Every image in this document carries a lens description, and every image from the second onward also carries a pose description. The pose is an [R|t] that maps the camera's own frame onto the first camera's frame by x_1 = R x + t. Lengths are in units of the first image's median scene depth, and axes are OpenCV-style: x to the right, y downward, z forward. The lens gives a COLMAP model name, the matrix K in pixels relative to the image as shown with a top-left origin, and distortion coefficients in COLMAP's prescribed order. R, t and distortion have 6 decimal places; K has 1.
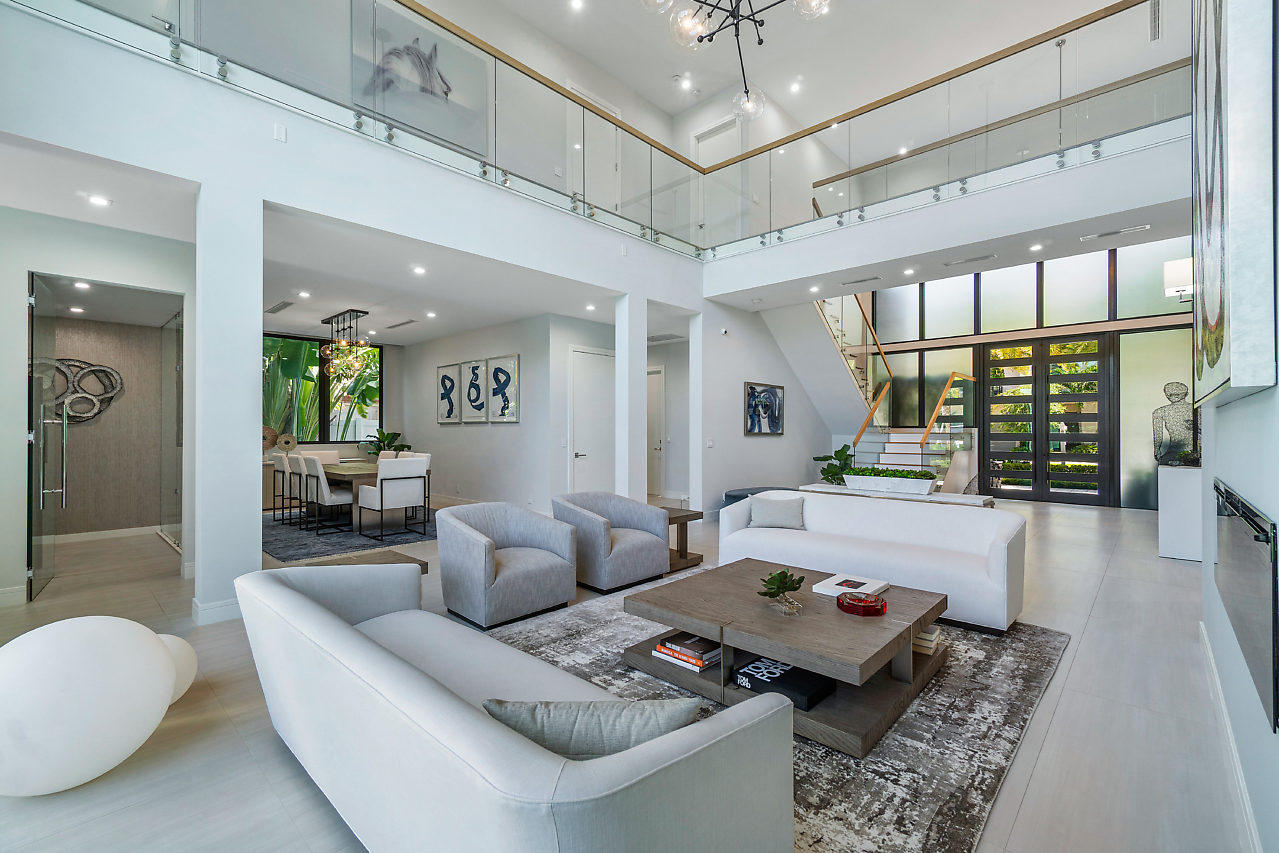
lens RADIAL K [[552.8, 0, 641.0], [0, 552.8, 426.2], [0, 0, 1]] dist [0.002206, 0.000370]
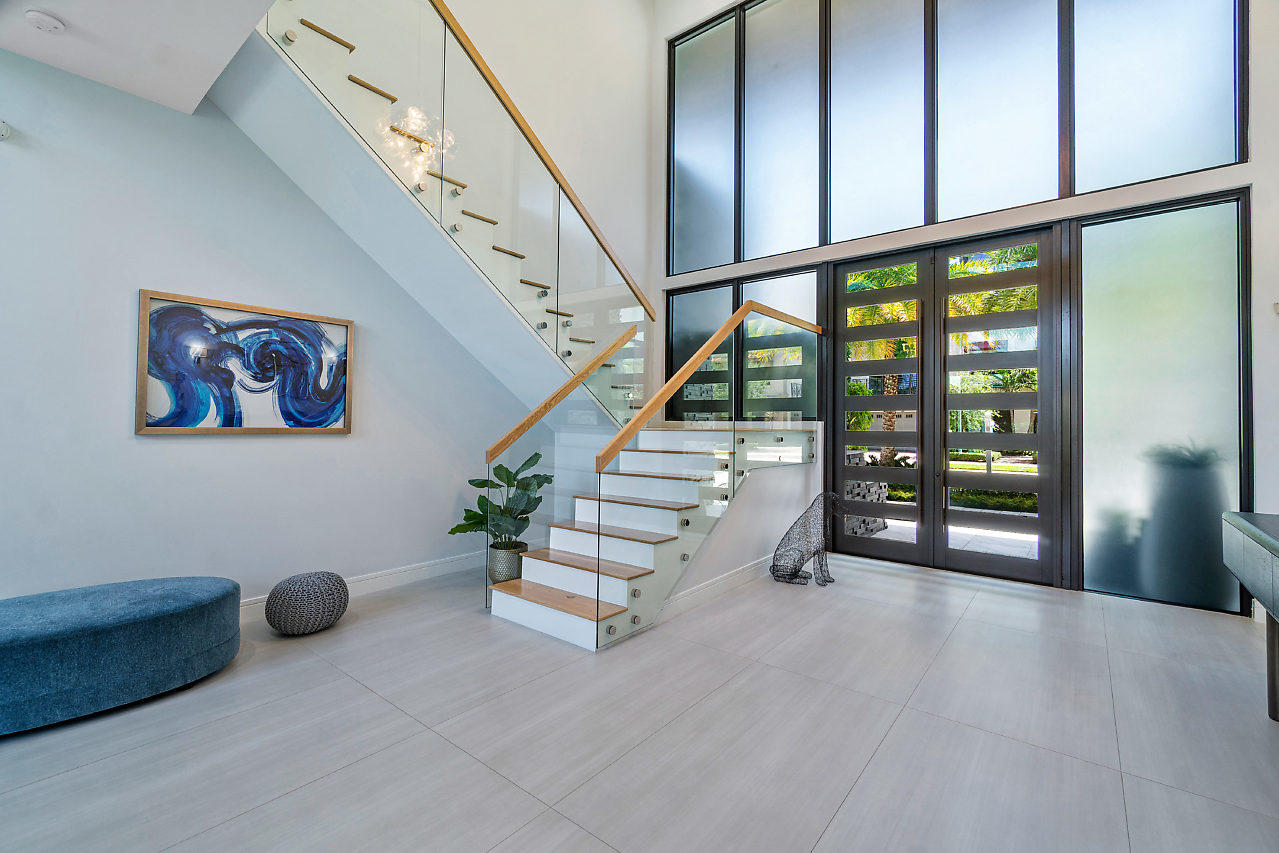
lens RADIAL K [[552.8, 0, 638.1], [0, 552.8, 425.6], [0, 0, 1]] dist [0.002206, 0.000370]
pose [[0.997463, 0.002929, 0.071130, 0.460434], [-0.002951, 0.999996, 0.000206, 0.009161], [-0.071129, -0.000415, 0.997467, 0.565387]]
